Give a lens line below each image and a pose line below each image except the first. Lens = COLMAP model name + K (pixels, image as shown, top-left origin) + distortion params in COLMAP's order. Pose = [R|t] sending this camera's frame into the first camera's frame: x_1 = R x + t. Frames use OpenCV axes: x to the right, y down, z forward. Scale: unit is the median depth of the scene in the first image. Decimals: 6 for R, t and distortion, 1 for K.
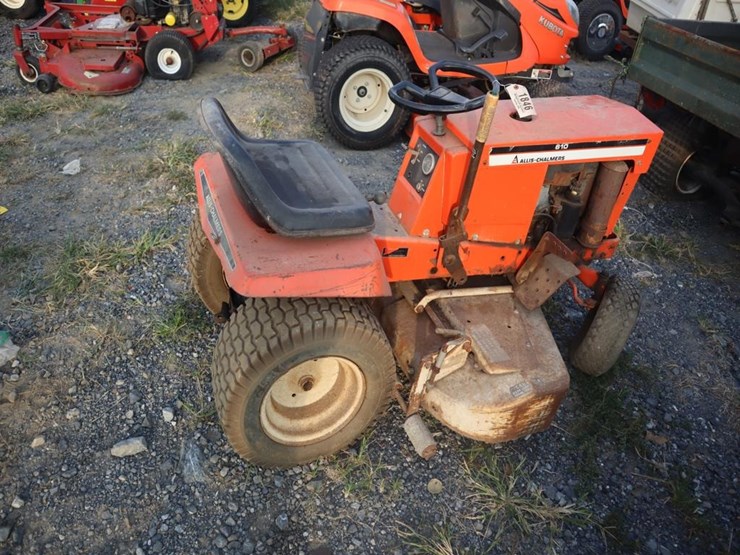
lens RADIAL K [[580.5, 0, 366.7], [0, 580.5, 249.0], [0, 0, 1]] dist [-0.143122, 0.109384]
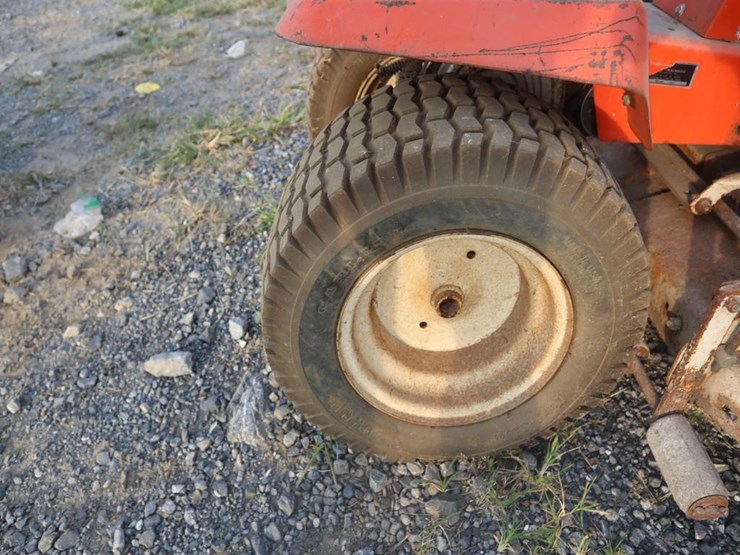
lens RADIAL K [[520.1, 0, 346.6], [0, 520.1, 236.1], [0, 0, 1]] dist [-0.095522, 0.050452]
pose [[0.902187, 0.100940, -0.419369, -0.001674], [-0.101545, 0.994610, 0.020944, 0.167635], [0.419223, 0.023690, 0.907574, 0.530933]]
